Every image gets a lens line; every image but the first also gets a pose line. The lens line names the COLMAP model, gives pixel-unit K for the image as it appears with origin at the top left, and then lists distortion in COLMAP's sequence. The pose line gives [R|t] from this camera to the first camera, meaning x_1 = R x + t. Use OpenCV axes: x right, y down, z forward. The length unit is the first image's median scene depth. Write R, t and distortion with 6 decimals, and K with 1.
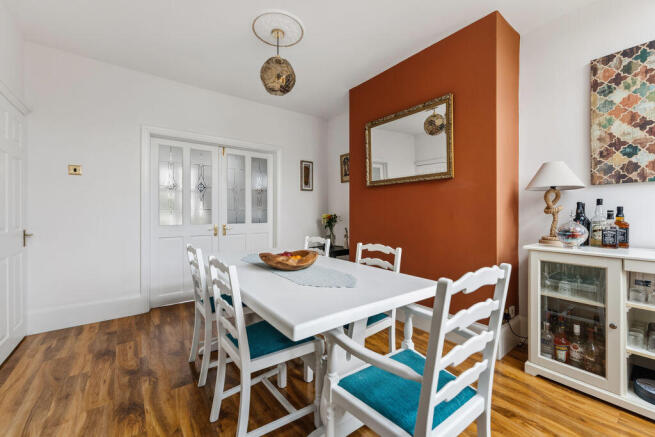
lens RADIAL K [[270.1, 0, 325.3], [0, 270.1, 212.4], [0, 0, 1]] dist [0.000455, -0.000426]
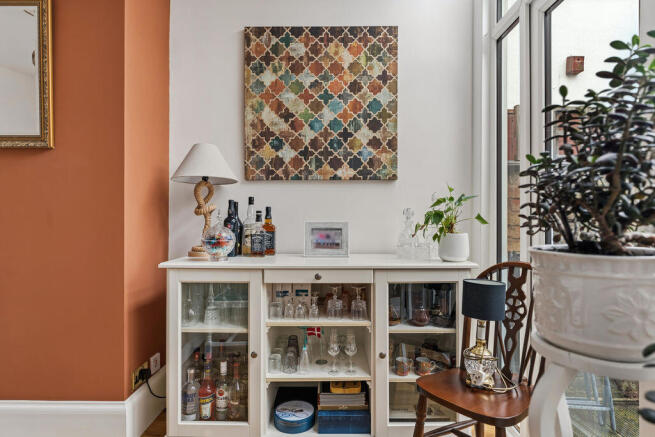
lens RADIAL K [[354.5, 0, 335.6], [0, 354.5, 222.5], [0, 0, 1]] dist [-0.011497, 0.000274]
pose [[0.606105, 0.000068, 0.795385, 0.324208], [0.000504, 1.000000, -0.000470, 0.027477], [-0.795385, 0.000685, 0.606104, 0.150257]]
